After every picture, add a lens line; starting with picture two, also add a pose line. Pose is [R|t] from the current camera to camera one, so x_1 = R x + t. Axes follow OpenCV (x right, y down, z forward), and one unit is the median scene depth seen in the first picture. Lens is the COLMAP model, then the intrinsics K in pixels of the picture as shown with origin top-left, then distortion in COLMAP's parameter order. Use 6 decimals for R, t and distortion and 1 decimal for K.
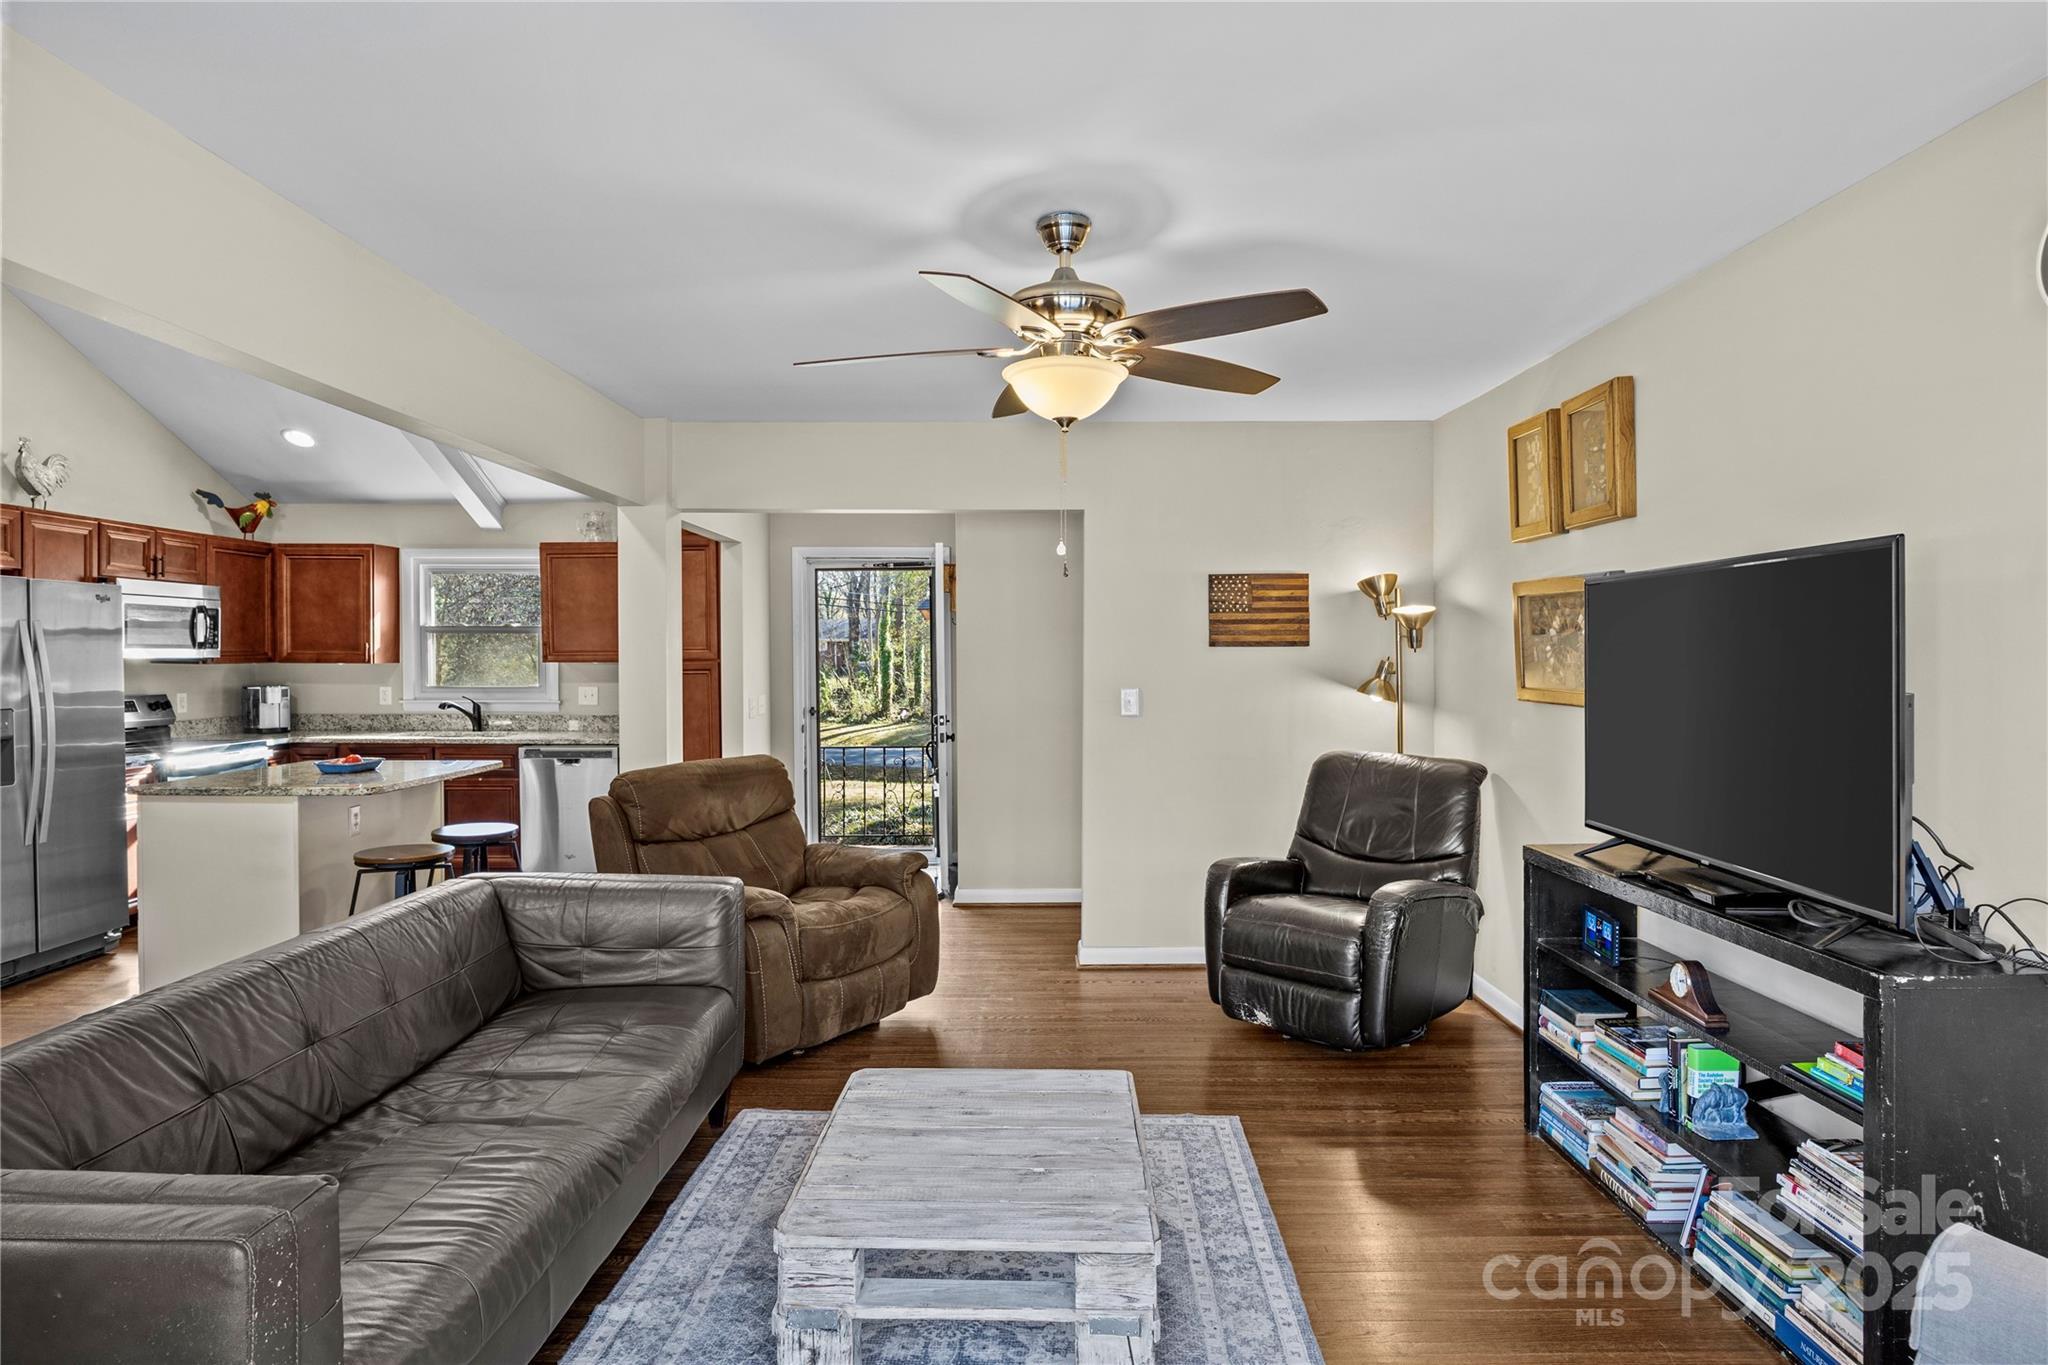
lens RADIAL K [[1129.8, 0, 1019.5], [0, 1129.8, 675.1], [0, 0, 1]] dist [-0.001878, -0.002763]
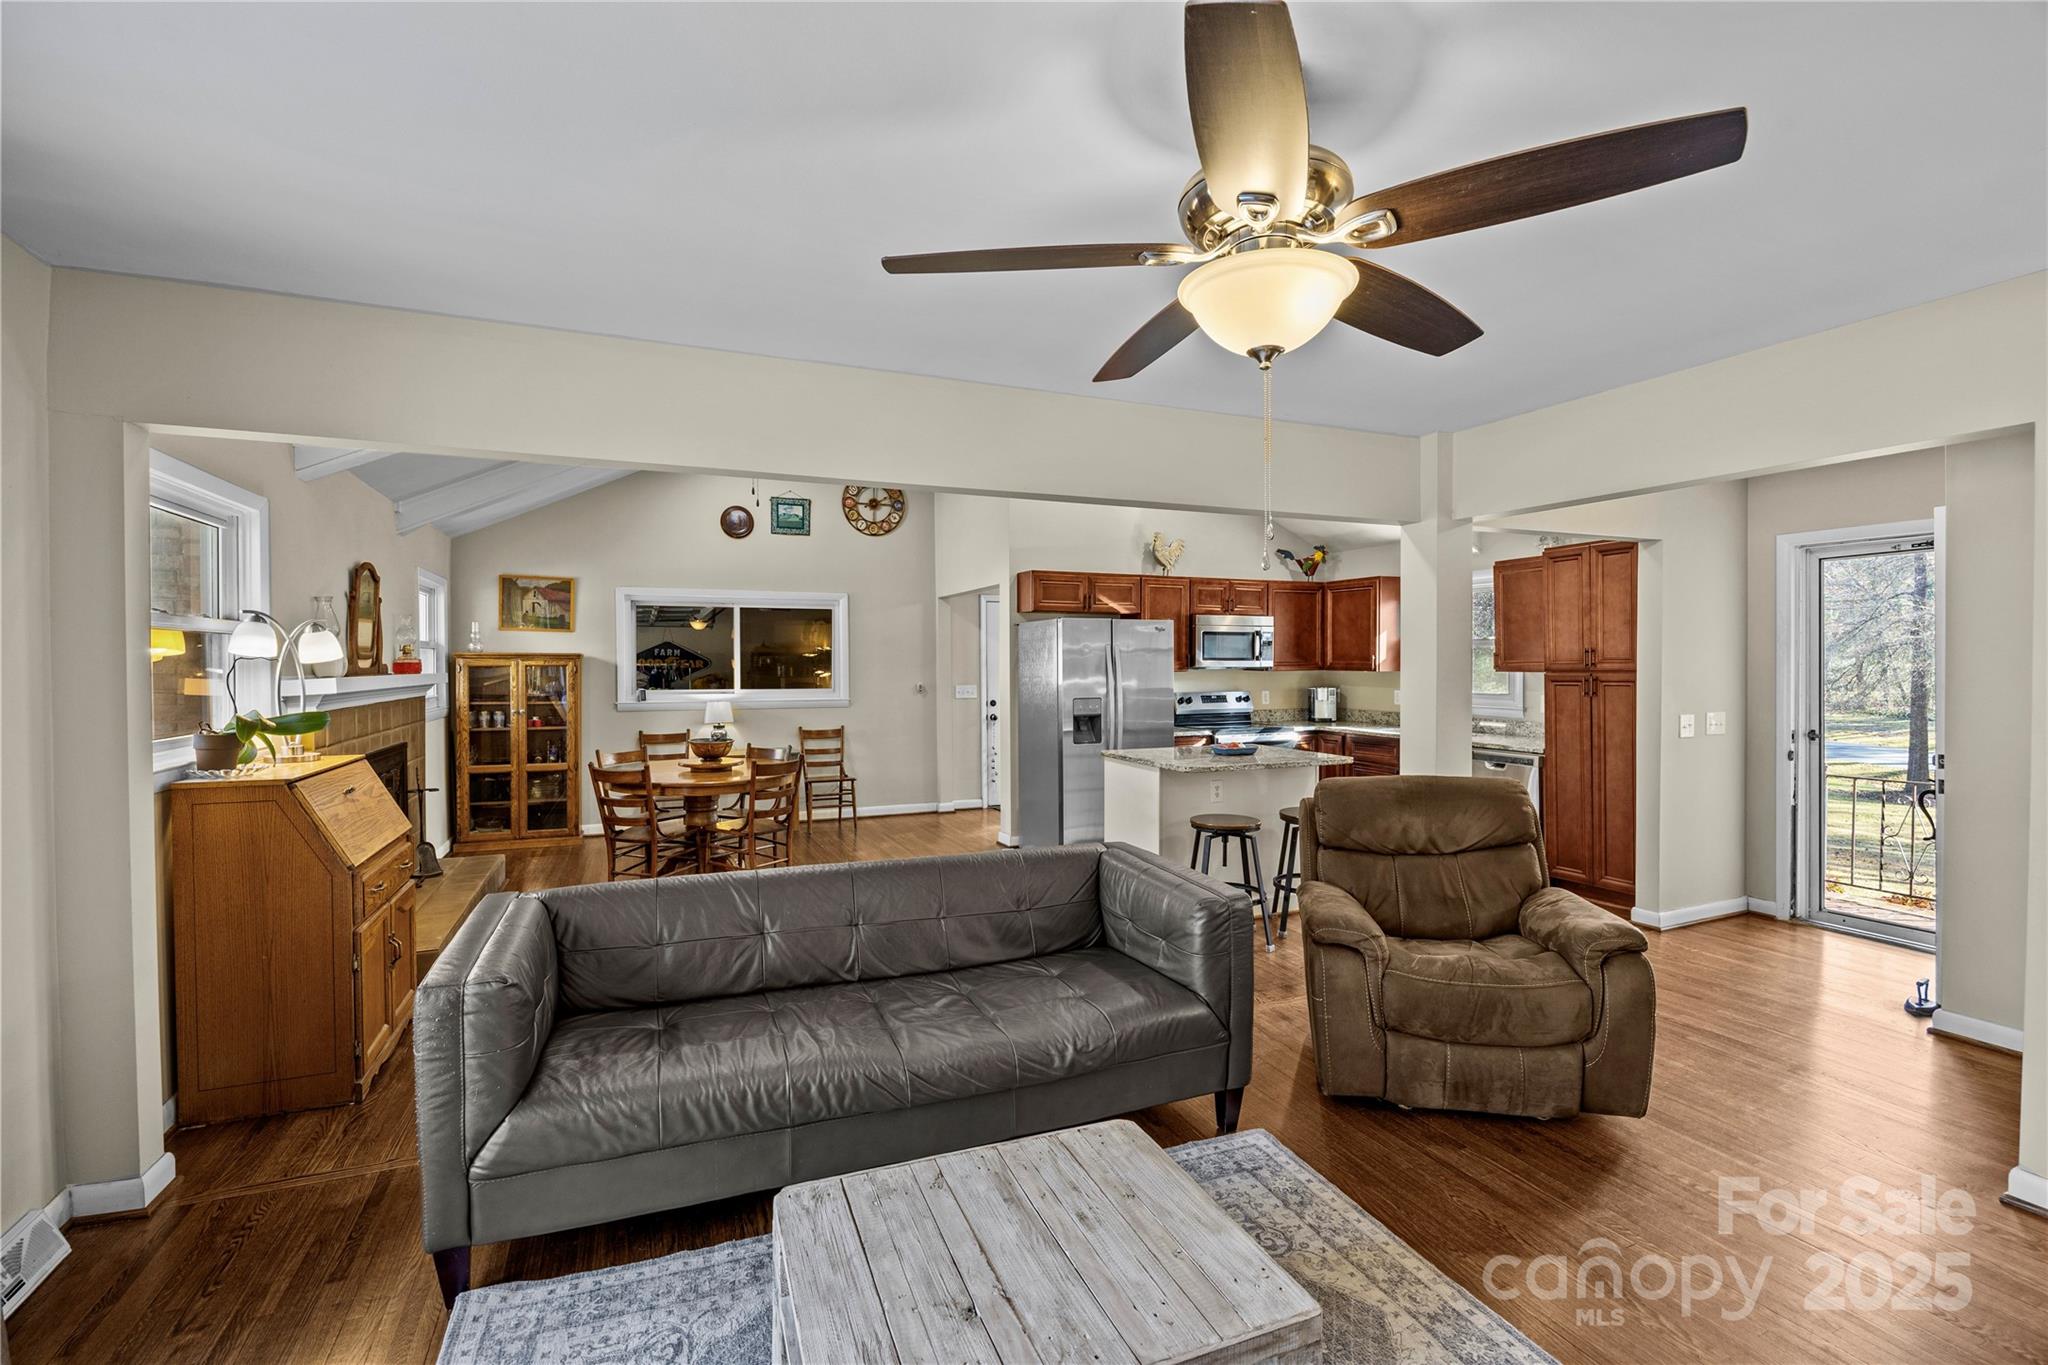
lens RADIAL K [[897.9, 0, 1014.4], [0, 897.9, 674.2], [0, 0, 1]] dist [-0.016821, 0.001417]
pose [[0.385291, 0.011615, -0.922722, 0.192560], [-0.013707, 0.999883, 0.006863, -0.008448], [0.922693, 0.010004, 0.385405, 0.242050]]
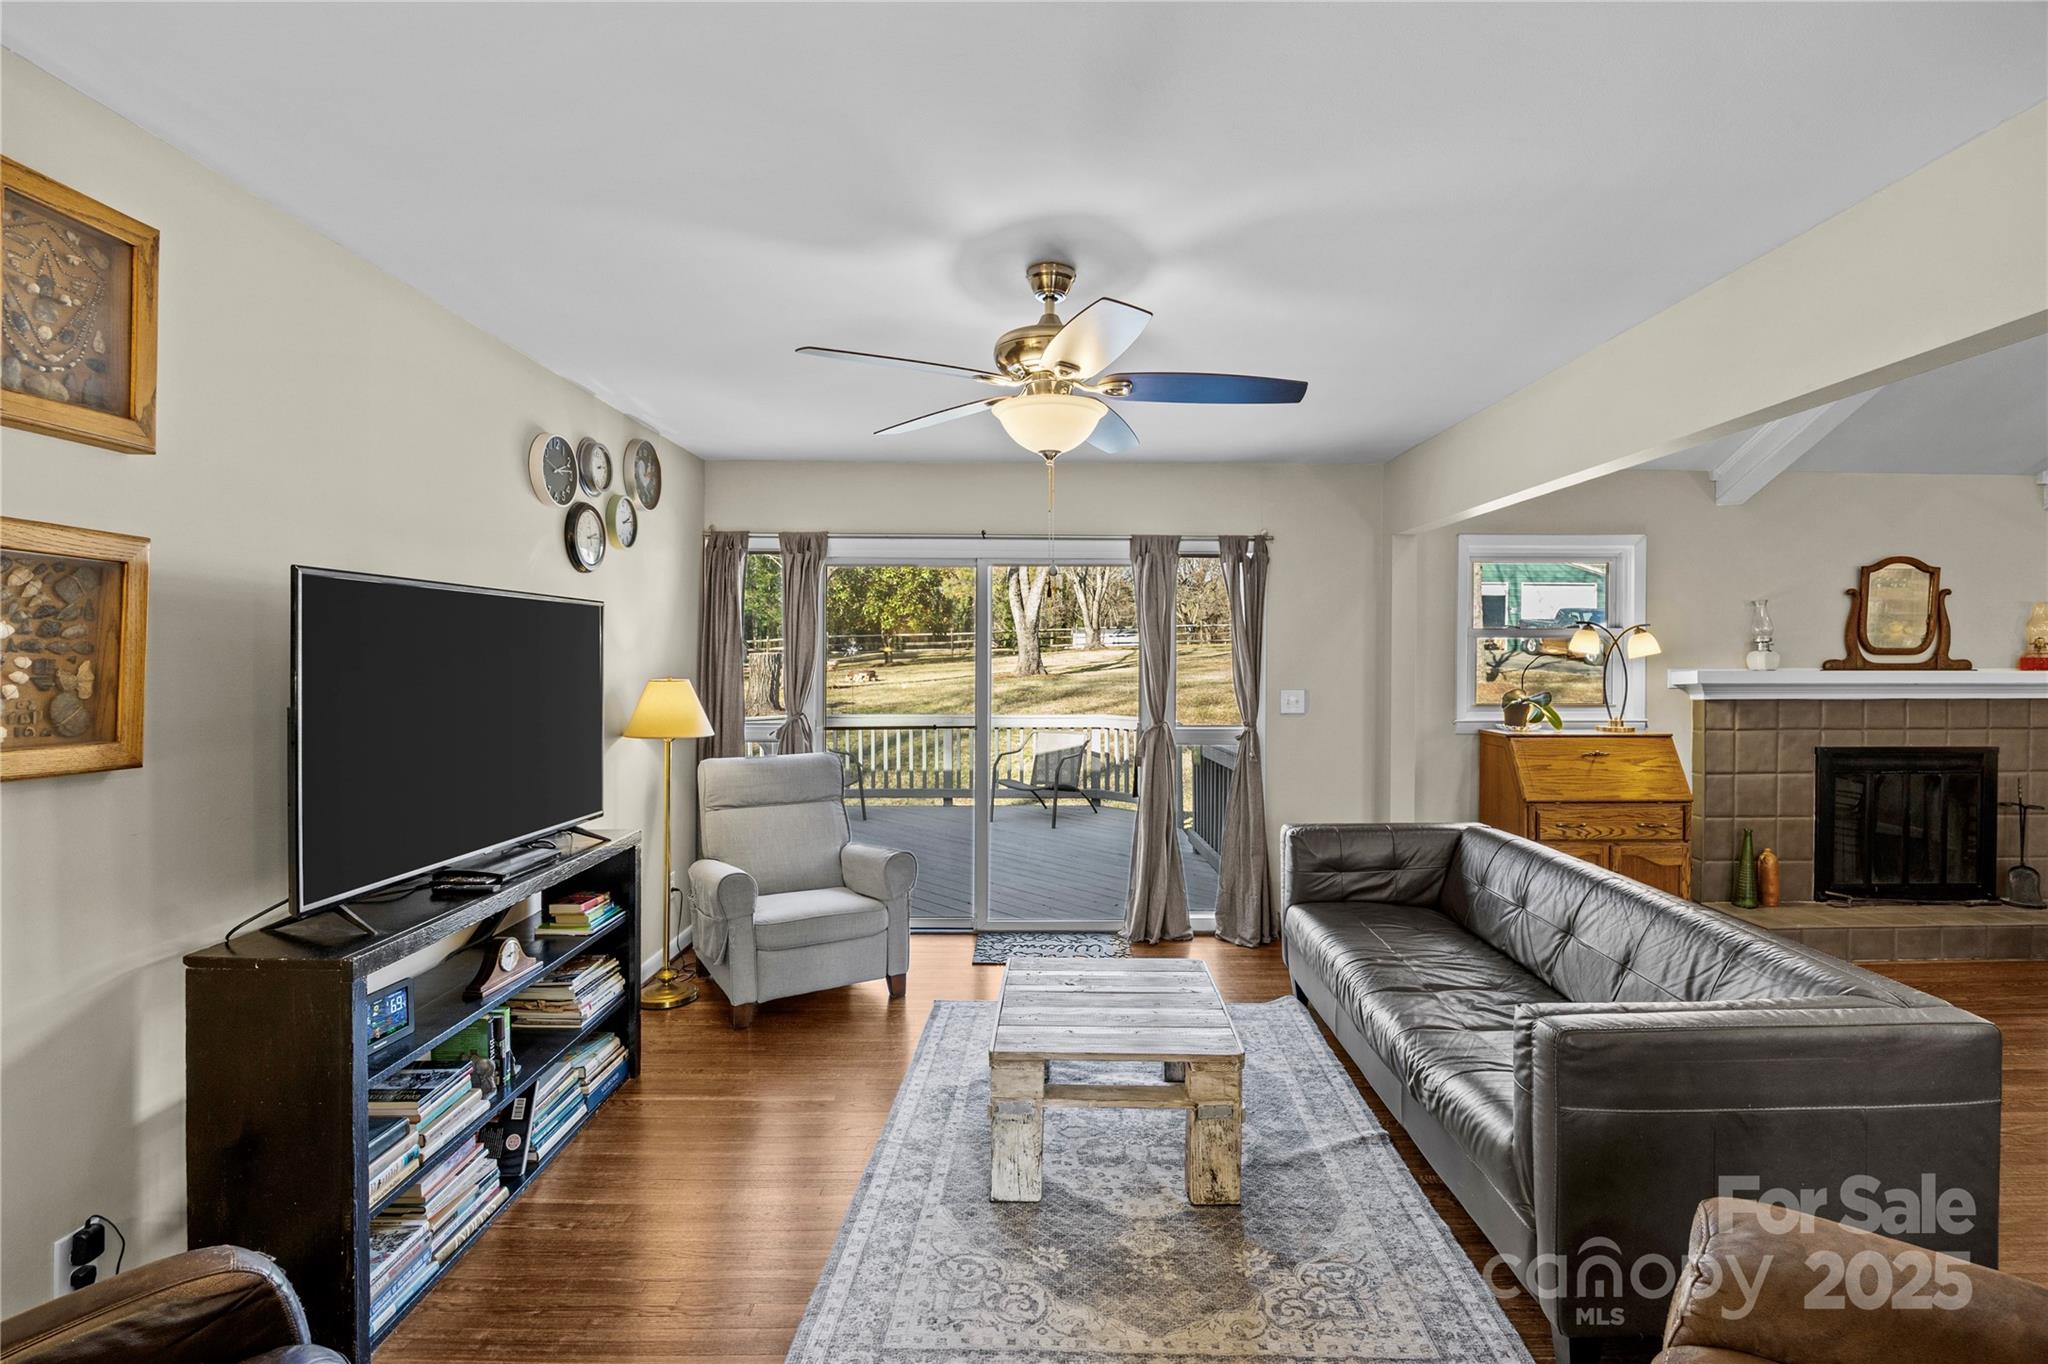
lens RADIAL K [[943.0, 0, 1081.7], [0, 943.0, 667.7], [0, 0, 1]] dist [-0.017396, 0.001477]
pose [[-0.999835, -0.000309, -0.018180, 0.004567], [-0.000751, 0.999704, 0.024314, -0.014793], [0.018167, 0.024323, -0.999539, 0.731032]]
